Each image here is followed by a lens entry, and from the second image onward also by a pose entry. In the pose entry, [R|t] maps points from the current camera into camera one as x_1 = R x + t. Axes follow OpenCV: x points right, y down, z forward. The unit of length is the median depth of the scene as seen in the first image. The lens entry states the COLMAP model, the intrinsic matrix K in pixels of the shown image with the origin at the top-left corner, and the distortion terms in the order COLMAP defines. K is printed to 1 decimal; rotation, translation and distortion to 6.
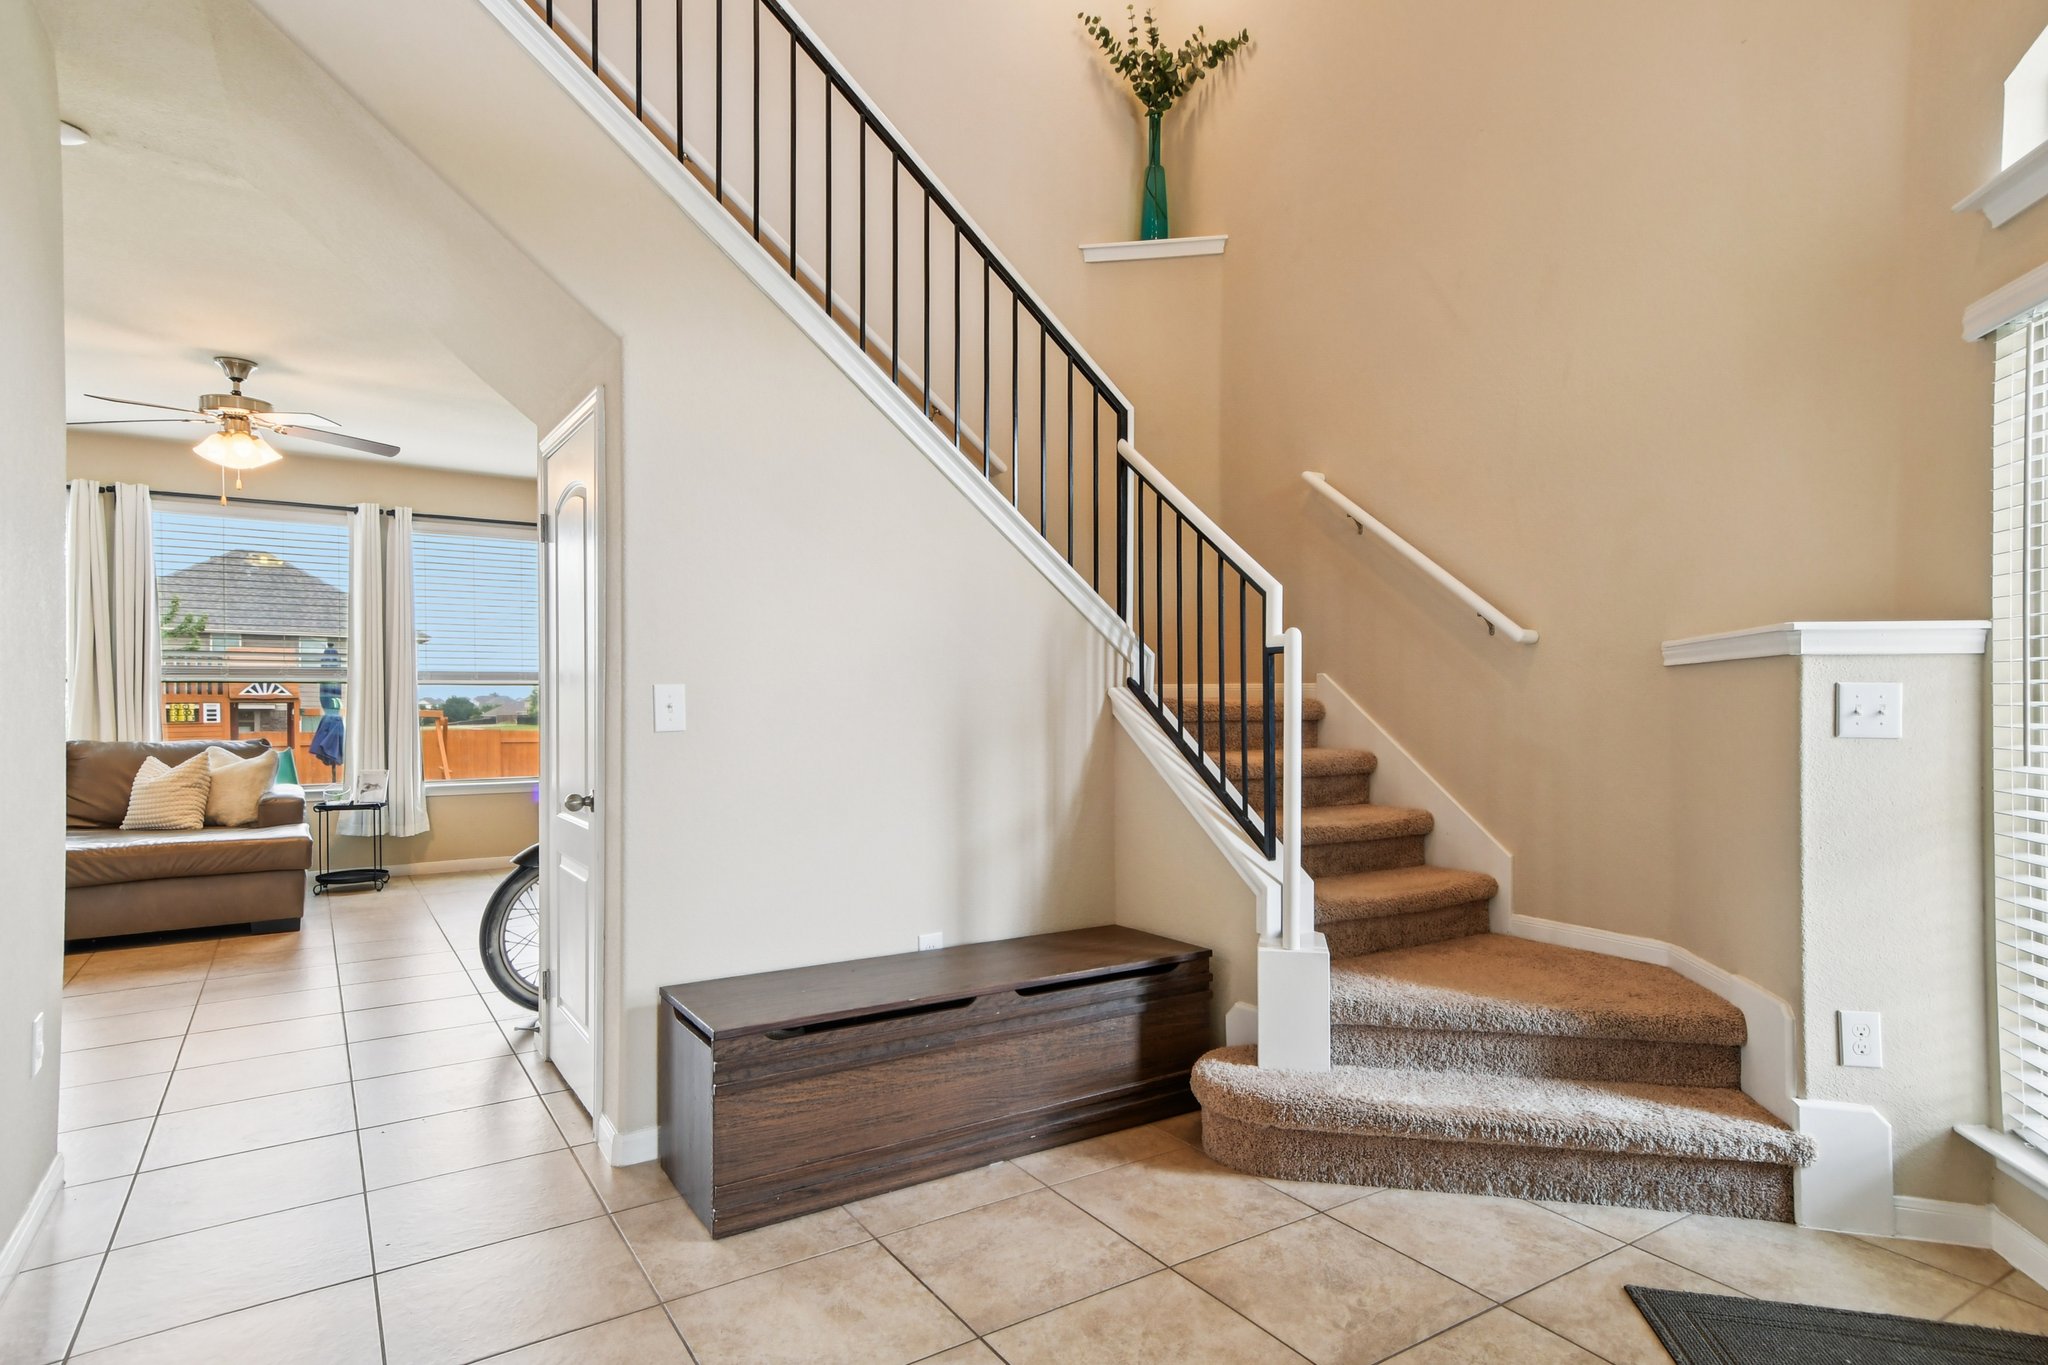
lens RADIAL K [[1095.9, 0, 1034.7], [0, 1095.9, 691.4], [0, 0, 1]] dist [-0.000731, -0.000220]
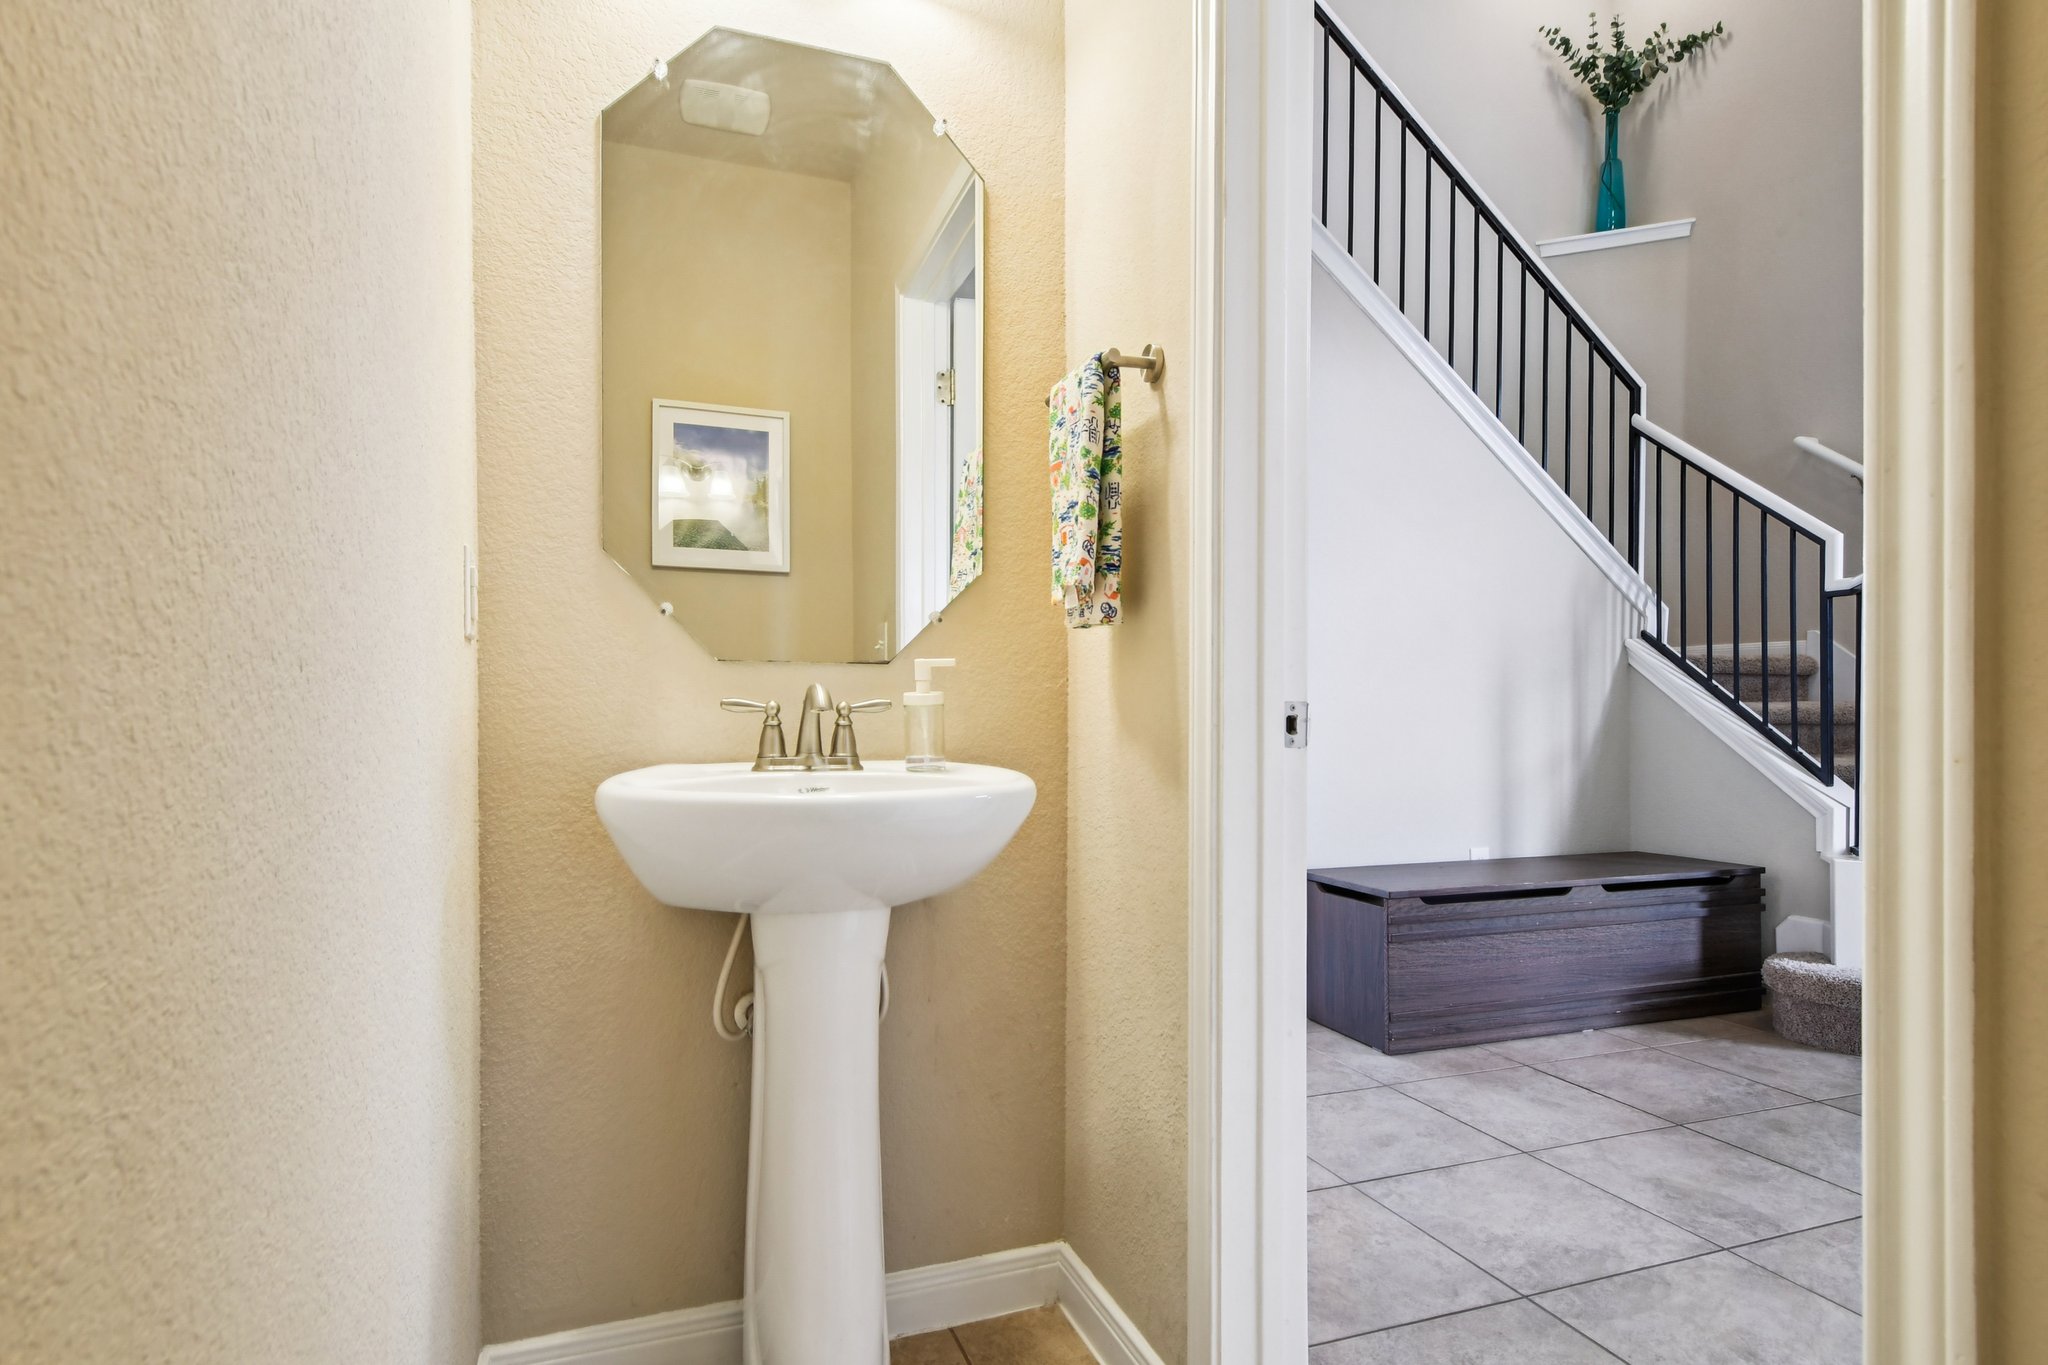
lens RADIAL K [[1070.5, 0, 1023.2], [0, 1070.5, 703.6], [0, 0, 1]] dist [0.004501, -0.012598]
pose [[0.970863, 0.002285, -0.239625, -0.263641], [-0.001248, 0.999989, 0.004478, 0.057609], [0.239633, -0.004048, 0.970855, -0.194061]]
